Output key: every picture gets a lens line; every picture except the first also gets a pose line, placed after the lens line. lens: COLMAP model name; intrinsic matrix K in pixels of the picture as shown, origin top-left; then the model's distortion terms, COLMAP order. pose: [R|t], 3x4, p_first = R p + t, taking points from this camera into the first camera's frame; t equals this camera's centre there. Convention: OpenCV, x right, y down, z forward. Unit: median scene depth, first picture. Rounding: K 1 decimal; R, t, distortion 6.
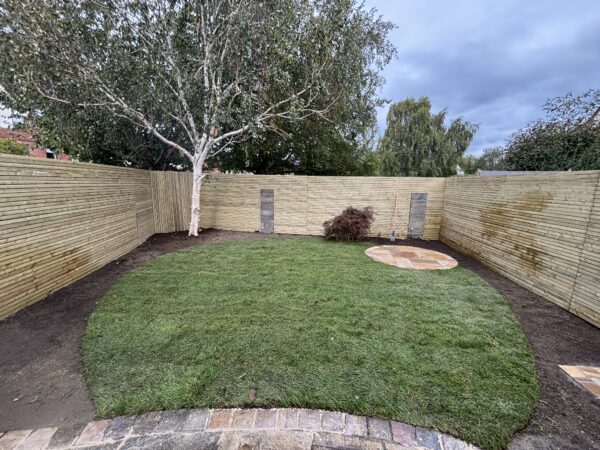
lens RADIAL K [[242.7, 0, 301.0], [0, 242.7, 226.0], [0, 0, 1]] dist [-0.002581, 0.000917]
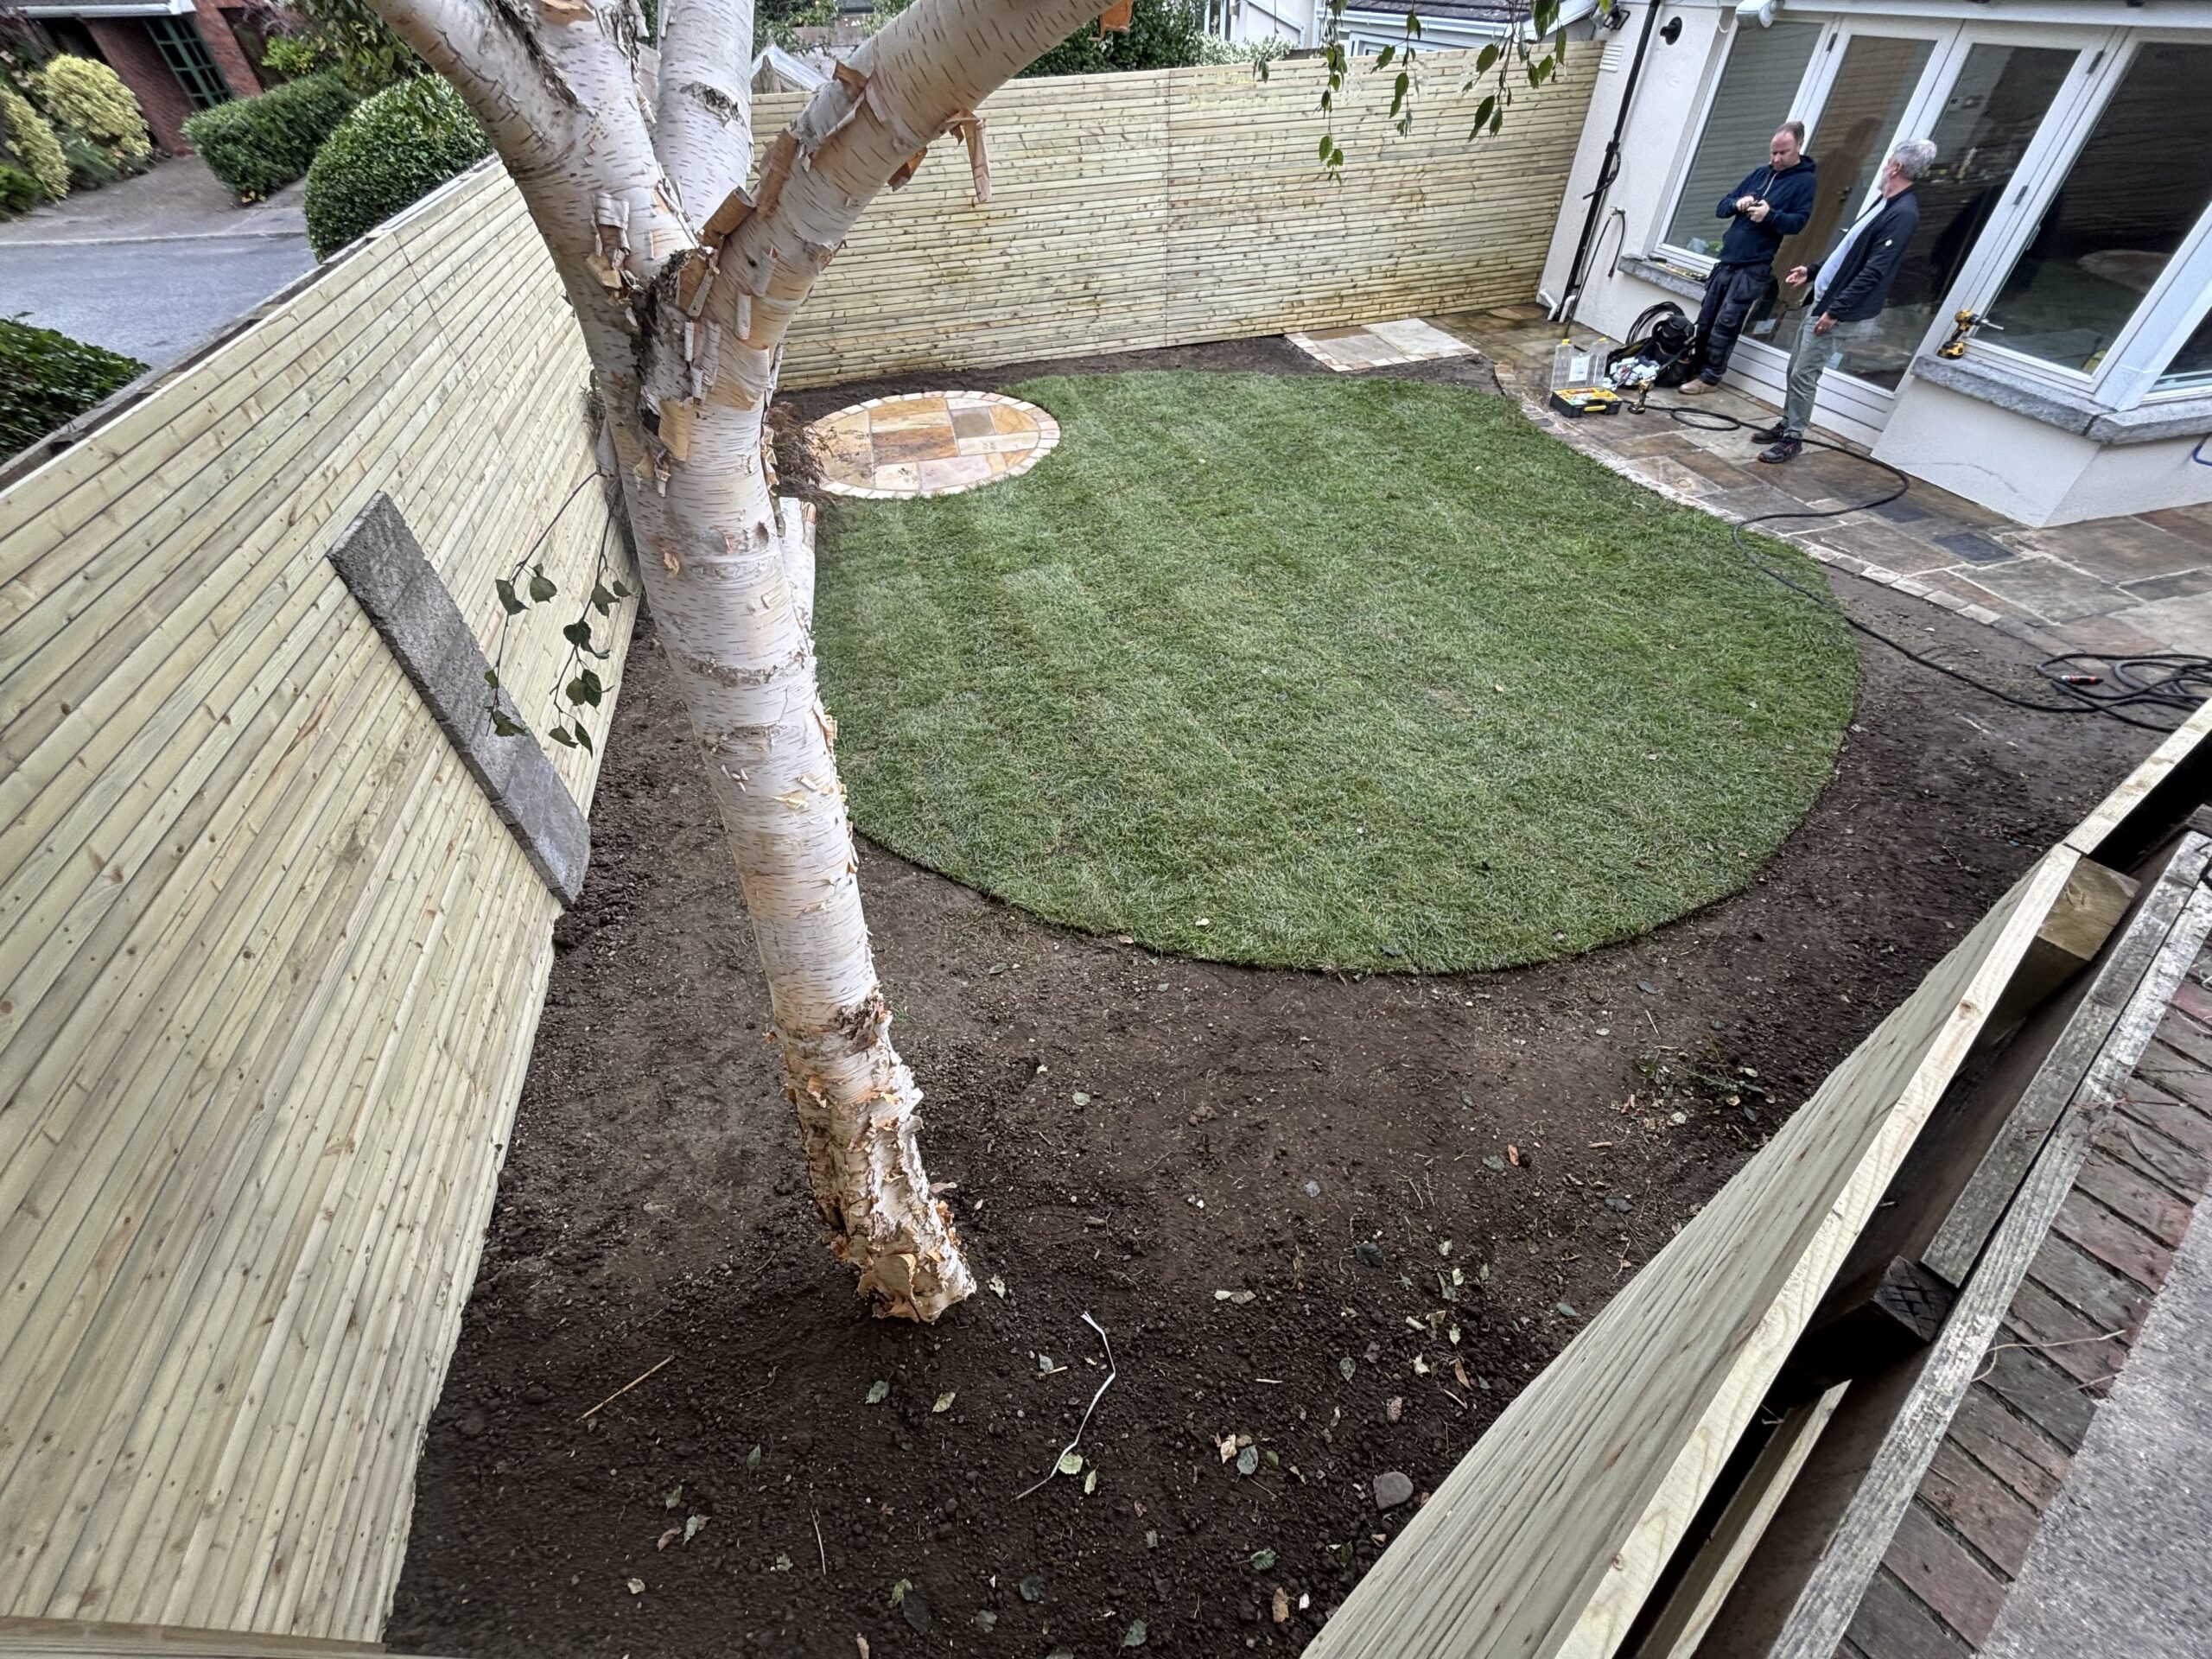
lens RADIAL K [[894.9, 0, 1109.6], [0, 894.9, 833.3], [0, 0, 1]] dist [-0.002581, 0.000917]
pose [[-0.391605, -0.653652, 0.647599, -0.650748], [0.176965, 0.637167, 0.750134, -0.337161], [-0.902956, 0.408359, -0.133844, 1.038602]]
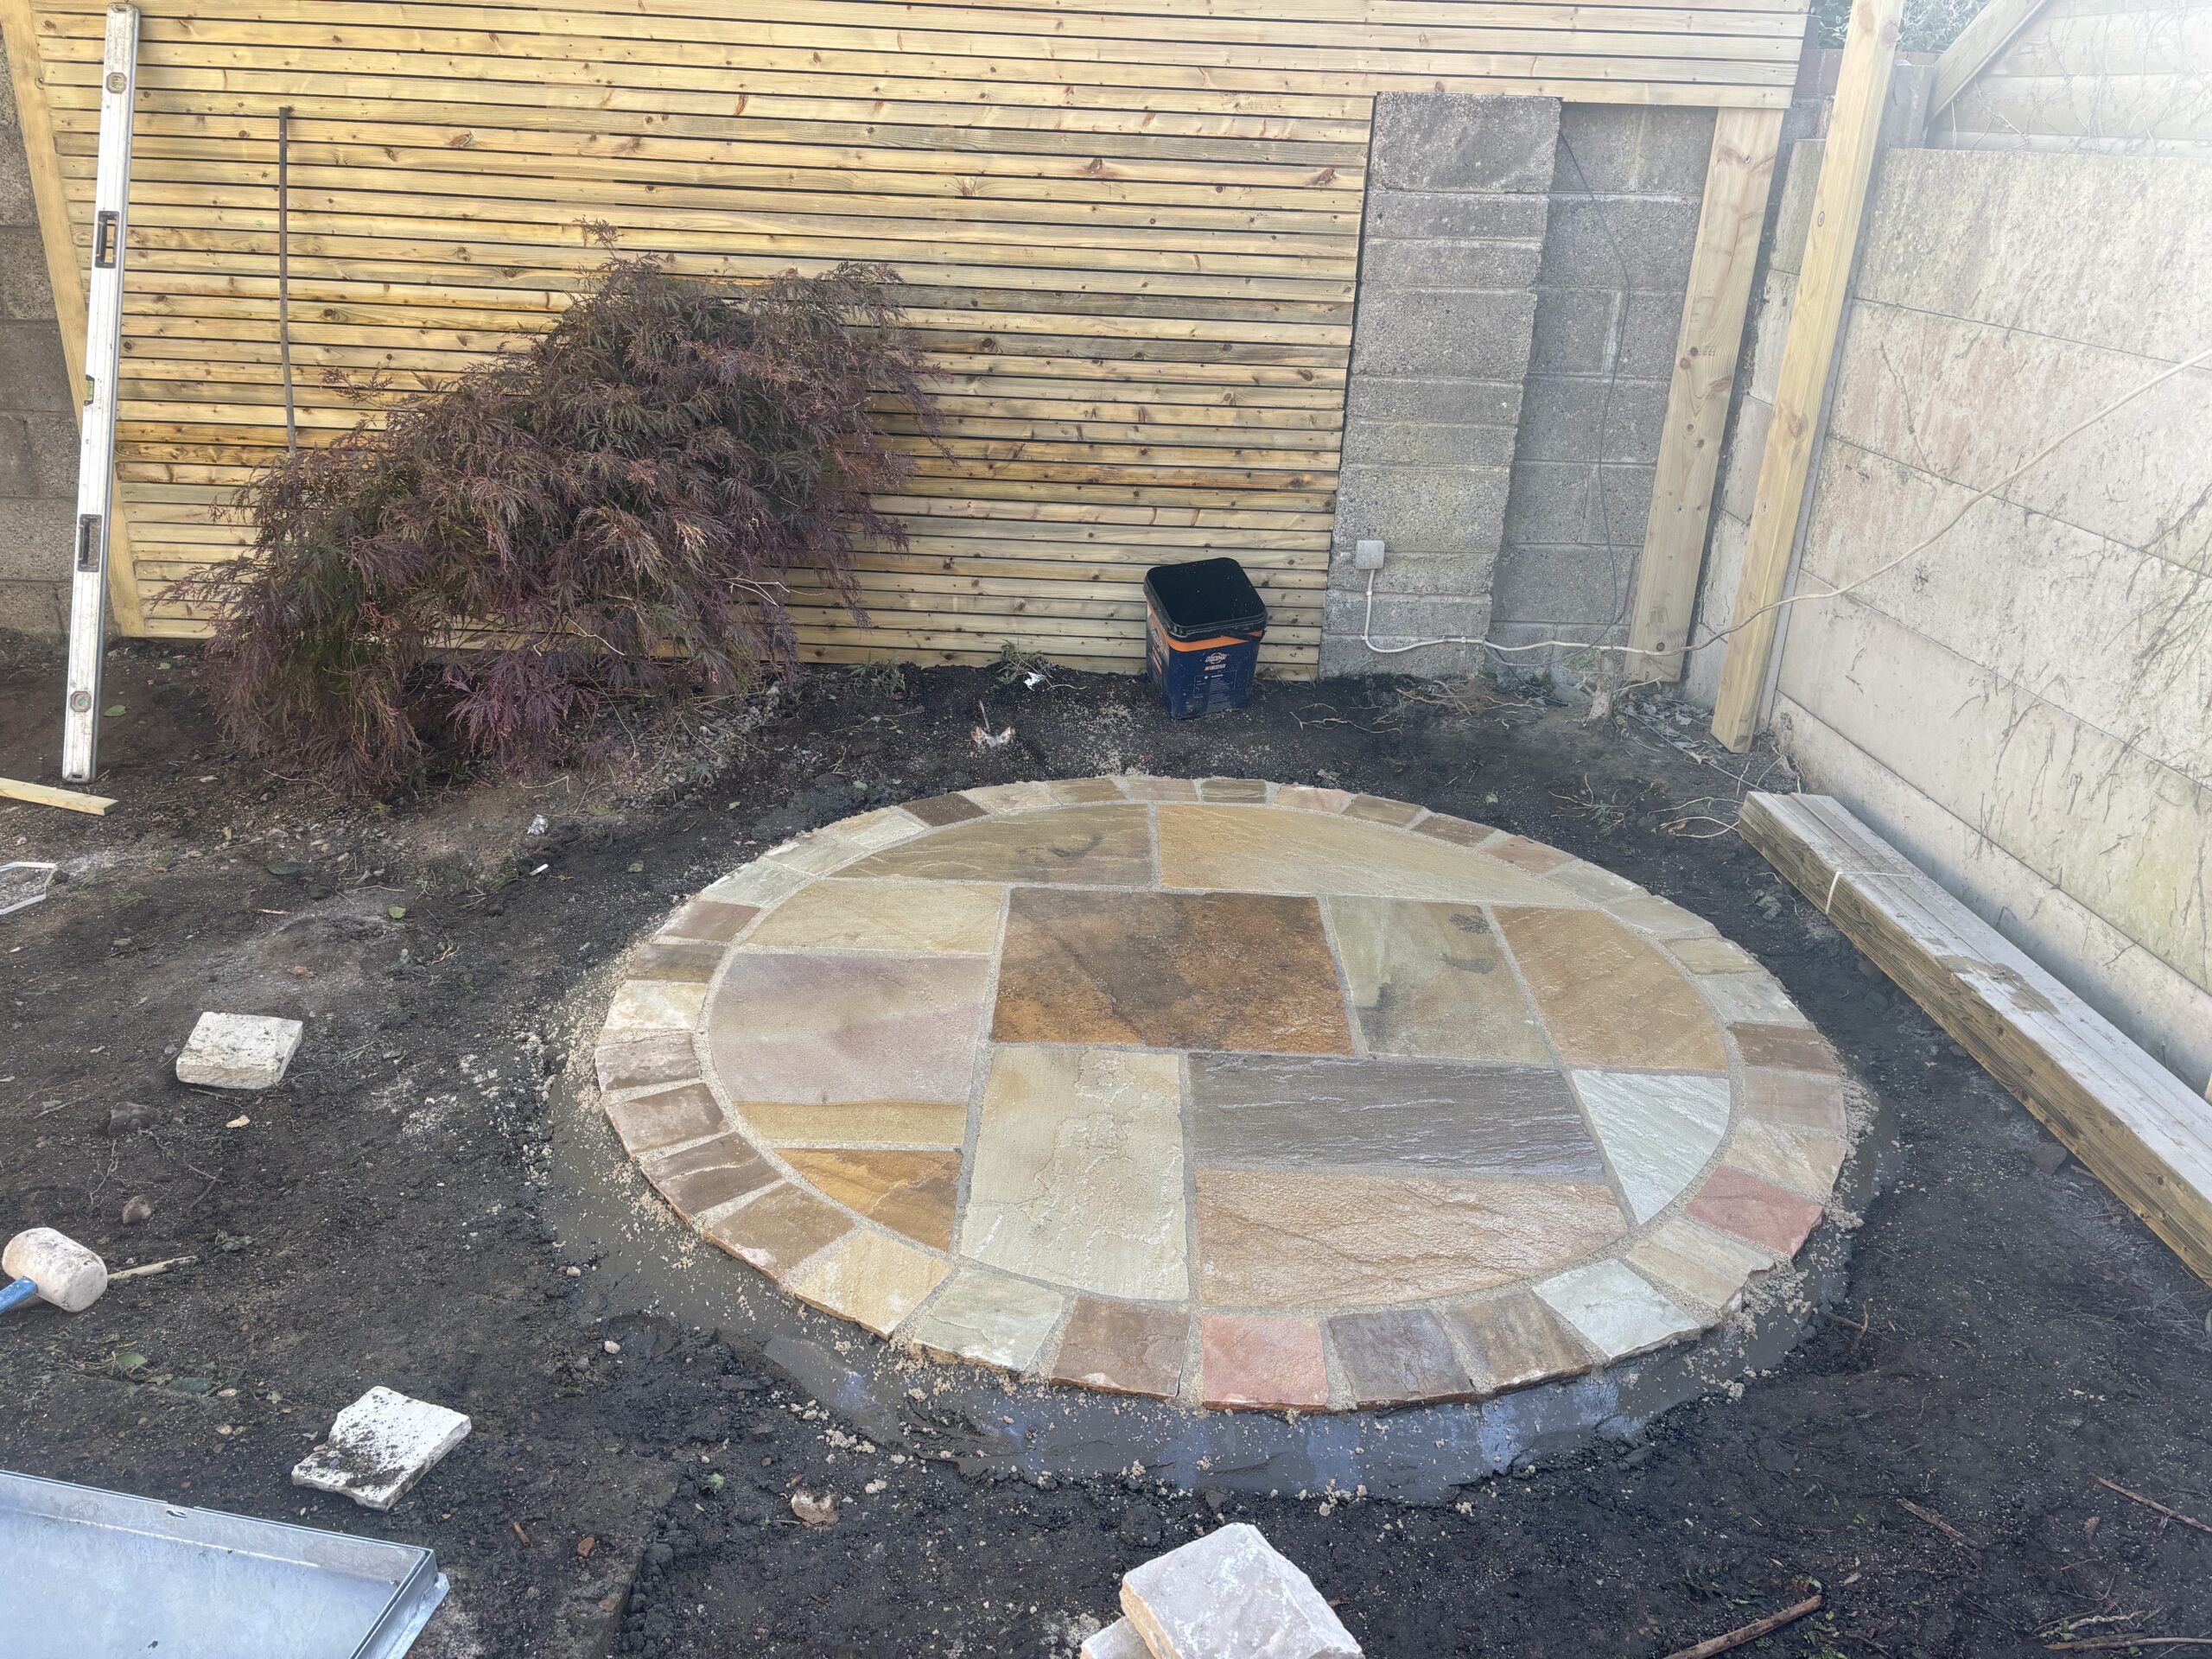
lens RADIAL K [[1689.3, 0, 1094.0], [0, 1689.3, 836.4], [0, 0, 1]] dist [0.059265, -0.121602]
pose [[0.986044, -0.052593, 0.157958, 0.299221], [0.014894, 0.972854, 0.230941, -0.034207], [-0.165816, -0.225366, 0.960060, 0.482033]]
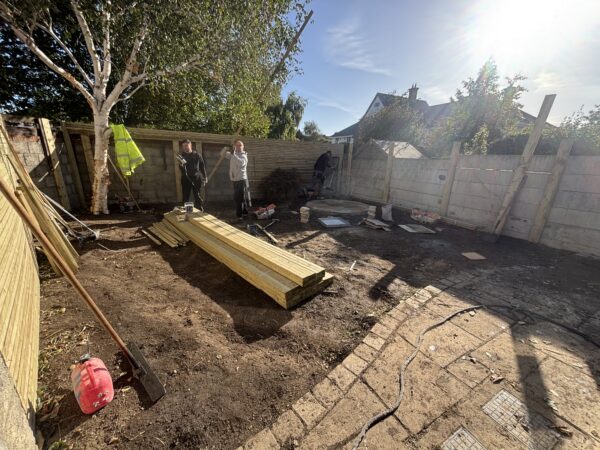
lens RADIAL K [[242.7, 0, 301.0], [0, 242.7, 226.0], [0, 0, 1]] dist [-0.002581, 0.000917]
pose [[0.794033, -0.157303, 0.587170, -0.454602], [0.078048, 0.984325, 0.158156, 0.011350], [-0.602844, -0.079753, 0.793863, 0.073539]]
